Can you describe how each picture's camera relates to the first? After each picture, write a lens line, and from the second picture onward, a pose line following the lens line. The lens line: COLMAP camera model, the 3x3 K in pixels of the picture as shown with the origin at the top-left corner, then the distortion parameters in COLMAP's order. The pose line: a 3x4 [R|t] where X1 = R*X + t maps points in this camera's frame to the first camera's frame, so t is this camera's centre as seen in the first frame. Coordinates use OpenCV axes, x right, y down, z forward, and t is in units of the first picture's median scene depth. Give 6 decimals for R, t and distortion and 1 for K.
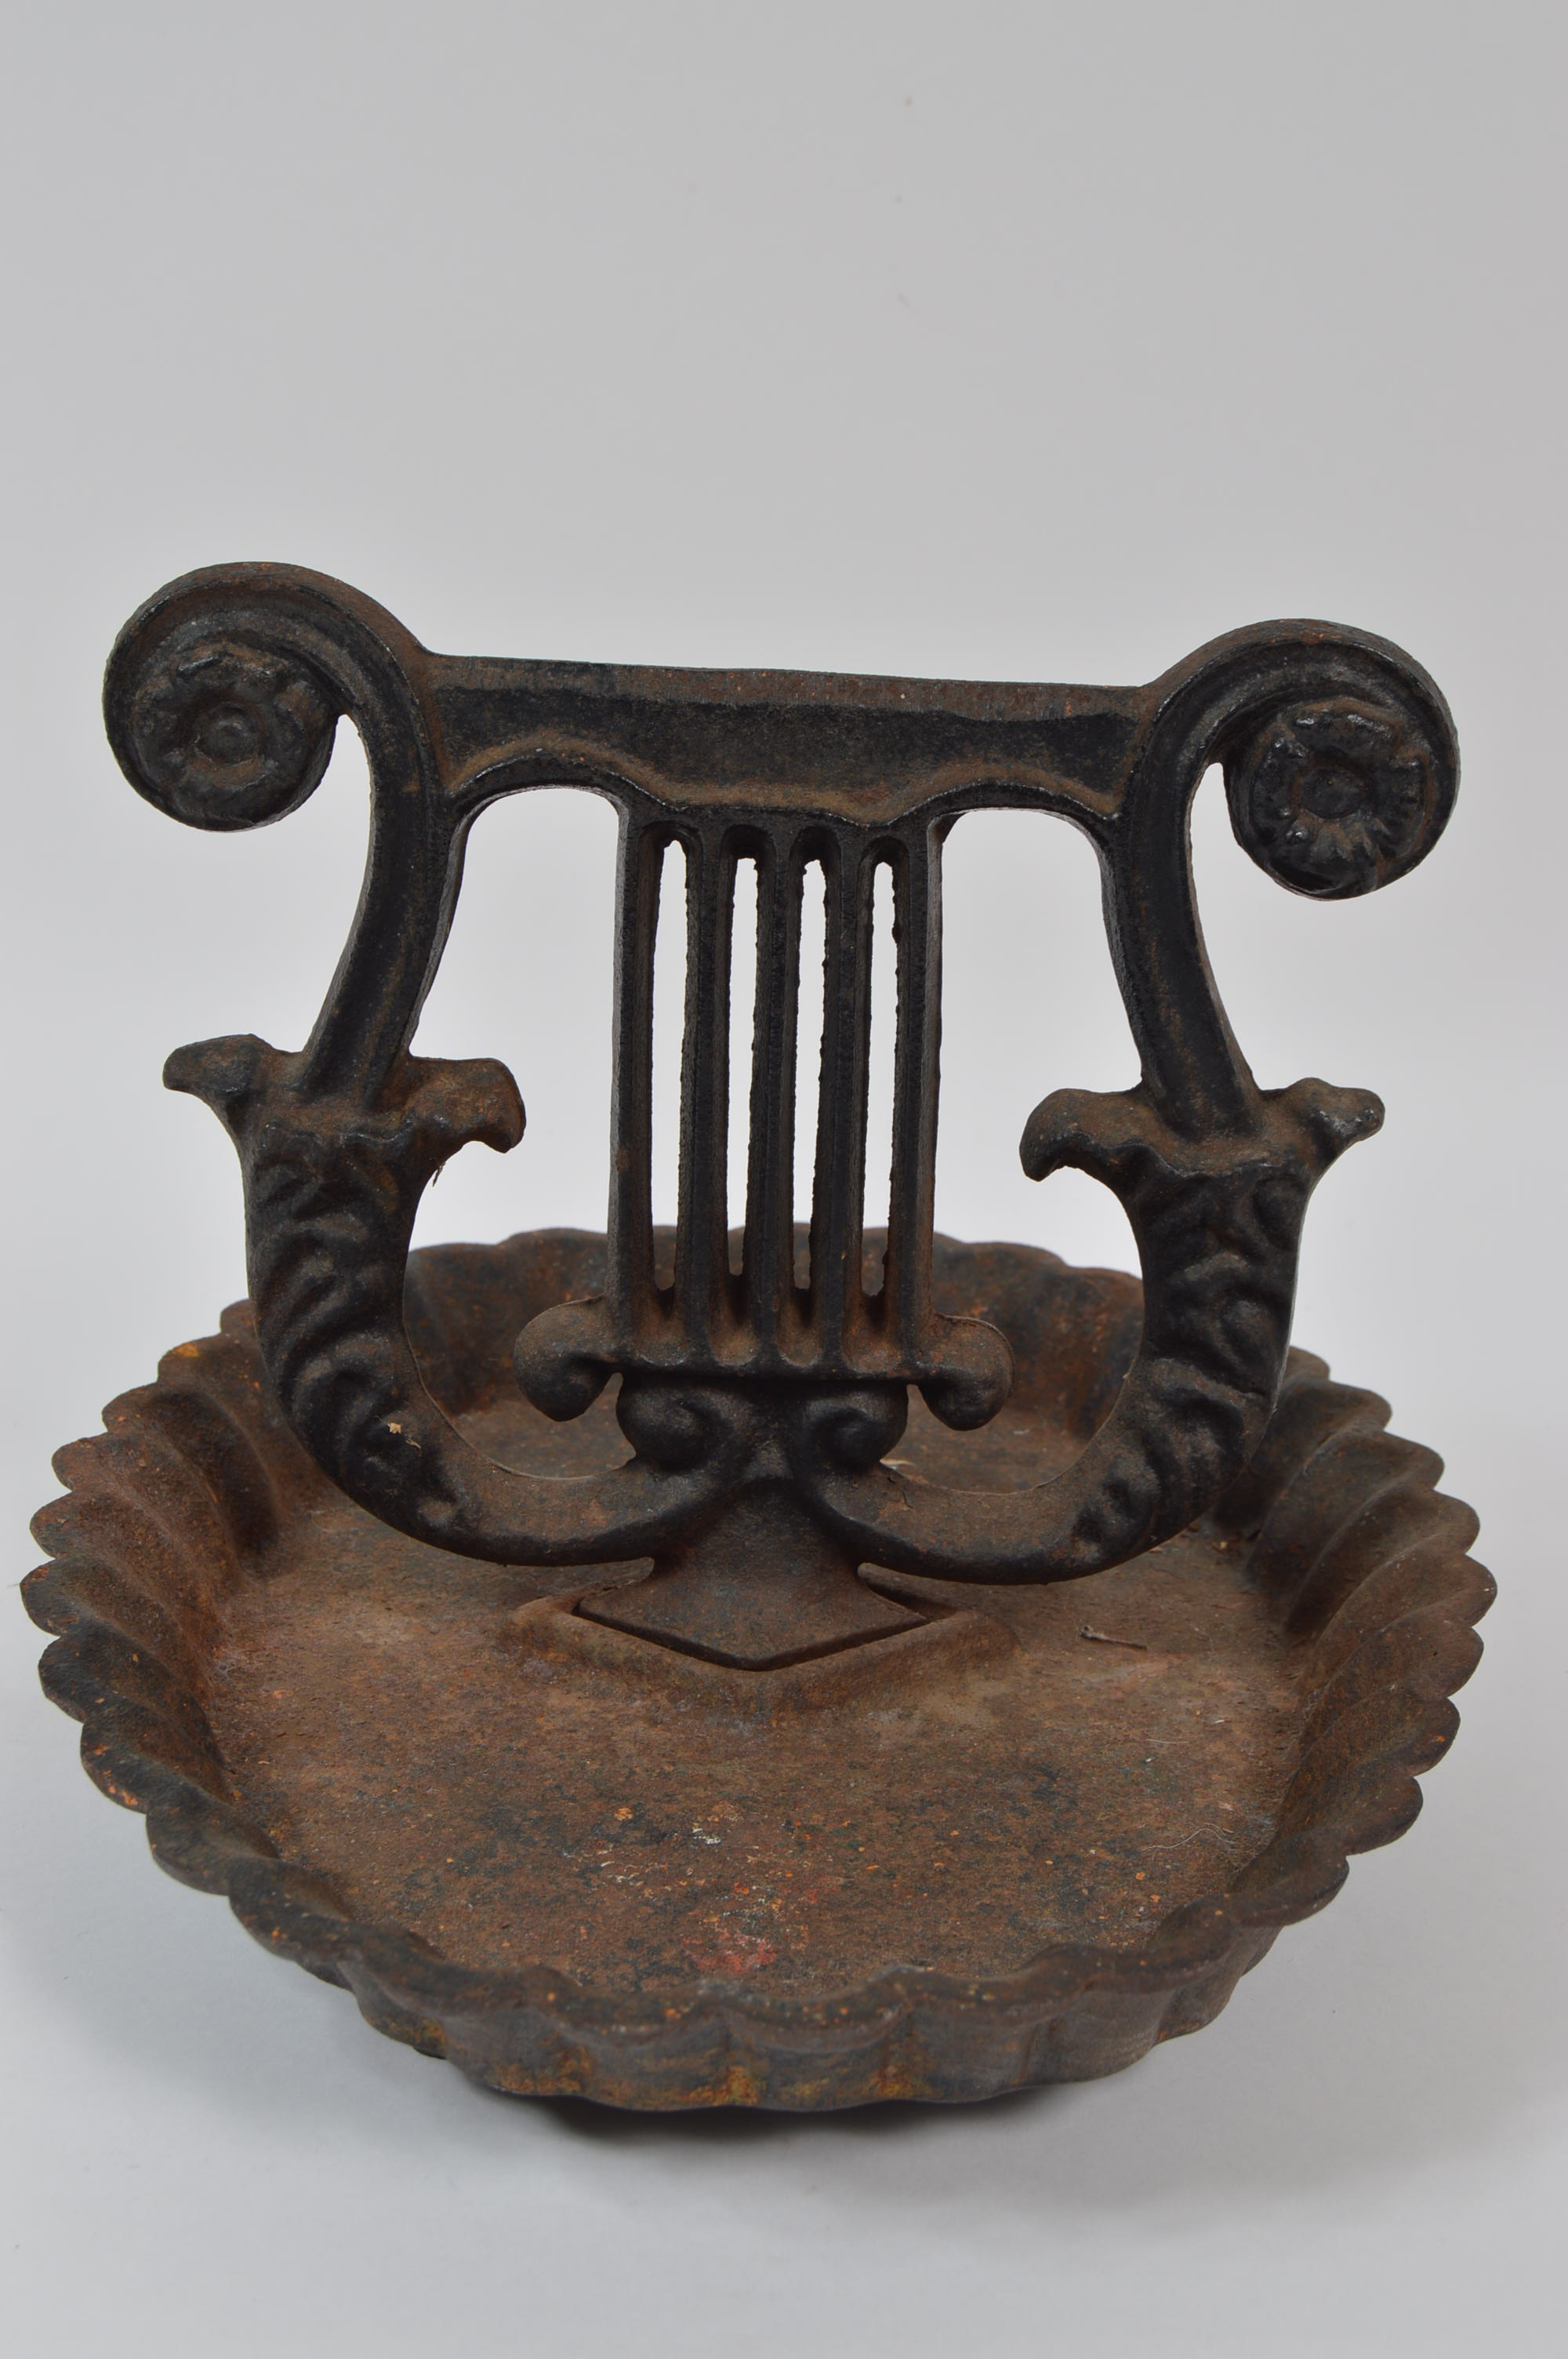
lens RADIAL K [[3586.1, 0, 775.9], [0, 3586.1, 1184.4], [0, 0, 1]] dist [-0.040935, 0.000000]
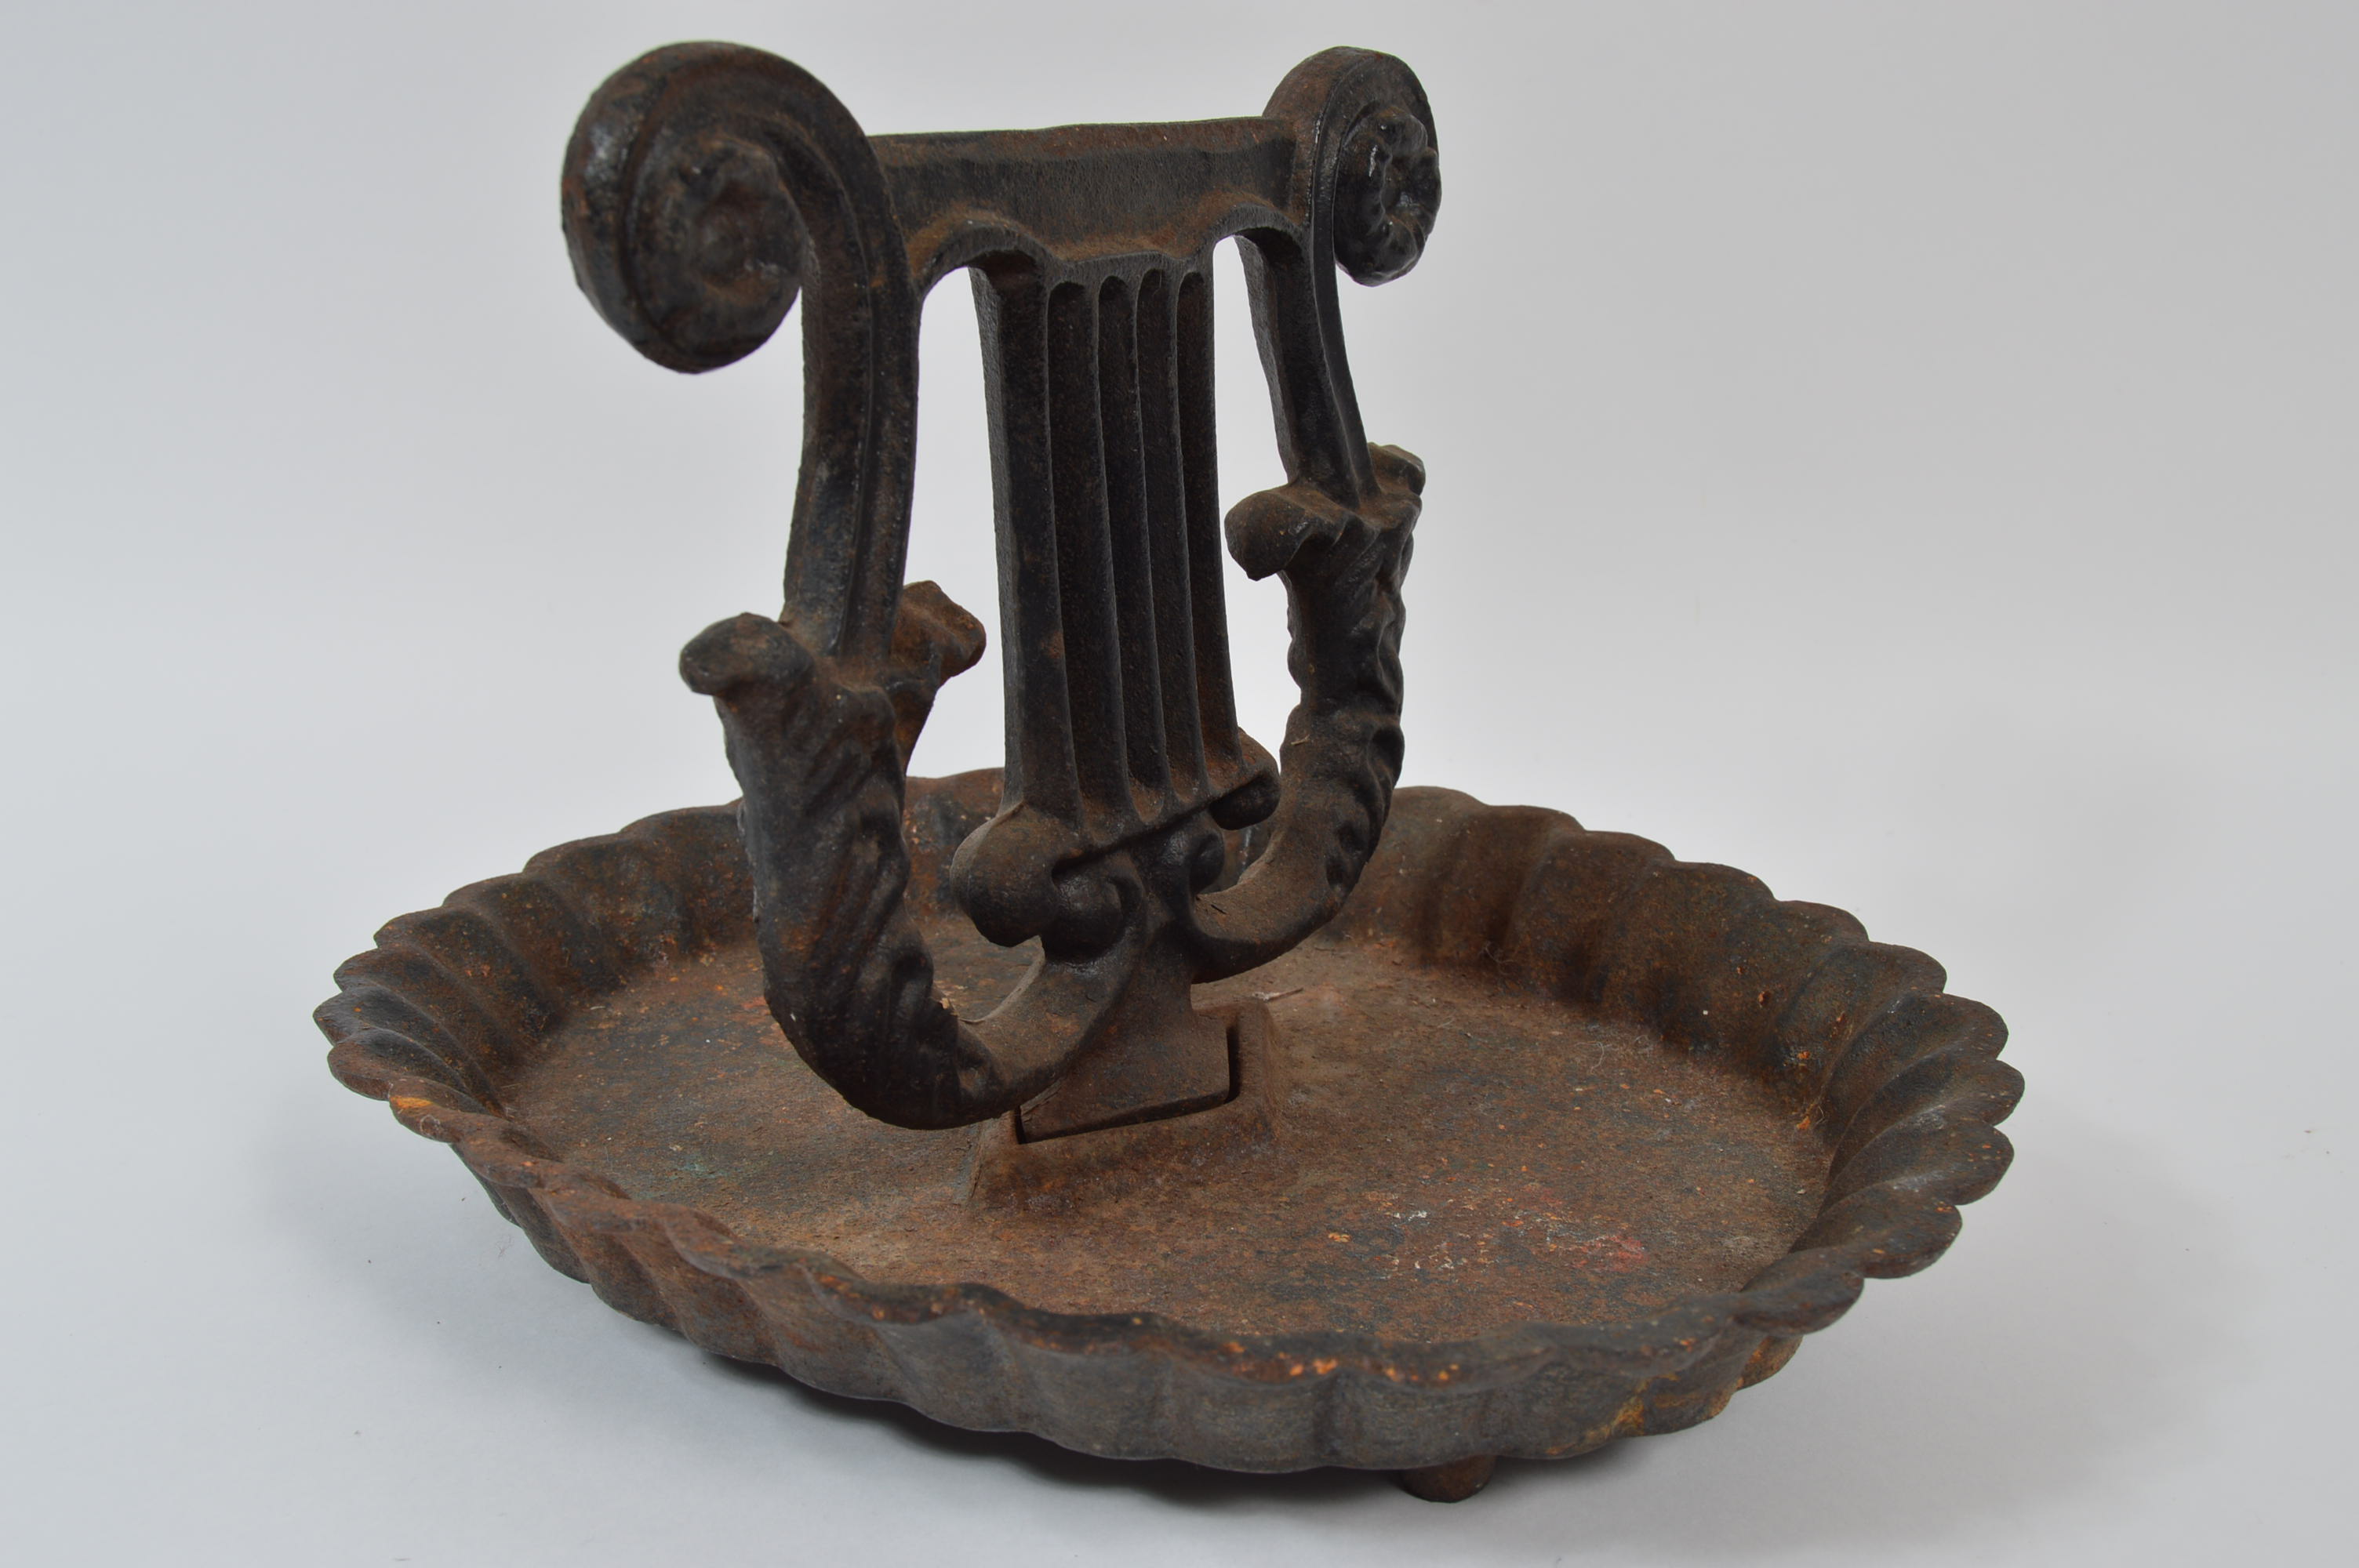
lens RADIAL K [[2565.8, 0, 1182.6], [0, 2565.8, 792.1], [0, 0, 1]] dist [-0.005810, 0.000000]
pose [[0.527758, -0.279933, 0.801941, -0.597971], [0.314099, 0.941526, 0.121949, -0.044065], [-0.789185, 0.187529, 0.584824, 0.573364]]
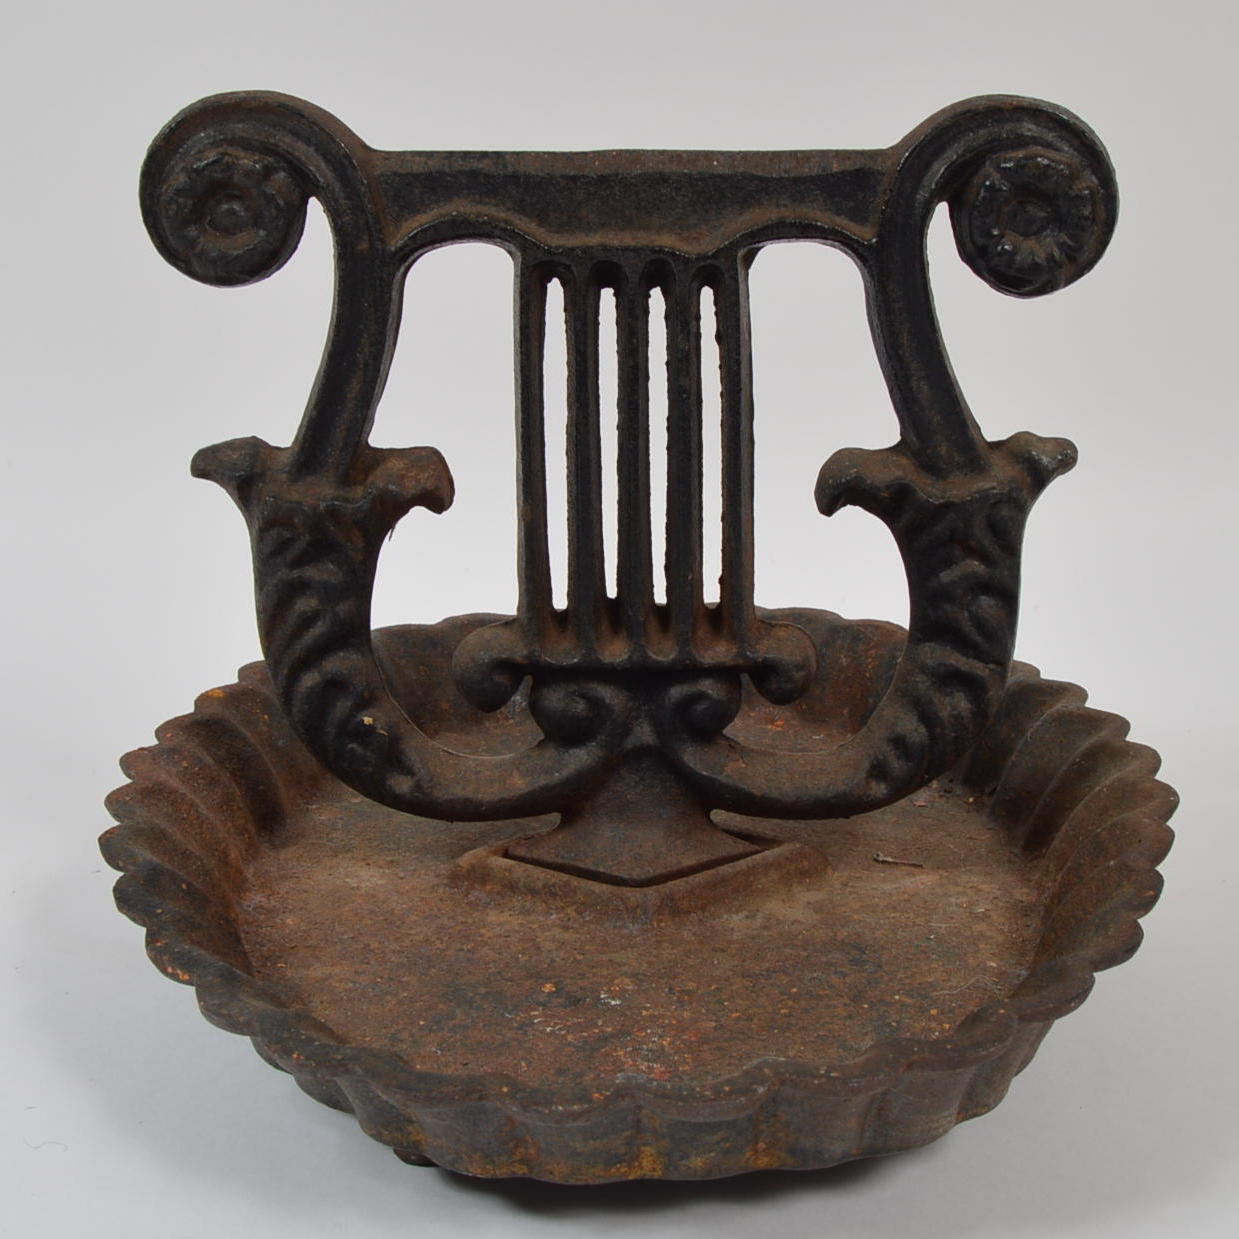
lens RADIAL K [[2402.4, 0, 602.4], [0, 2402.4, 561.9], [0, 0, 1]] dist [-0.087690, 0.000000]
pose [[0.998992, -0.044880, 0.000686, -0.015205], [0.044809, 0.996291, -0.073458, 0.080823], [0.002613, 0.073414, 0.997298, 0.084439]]
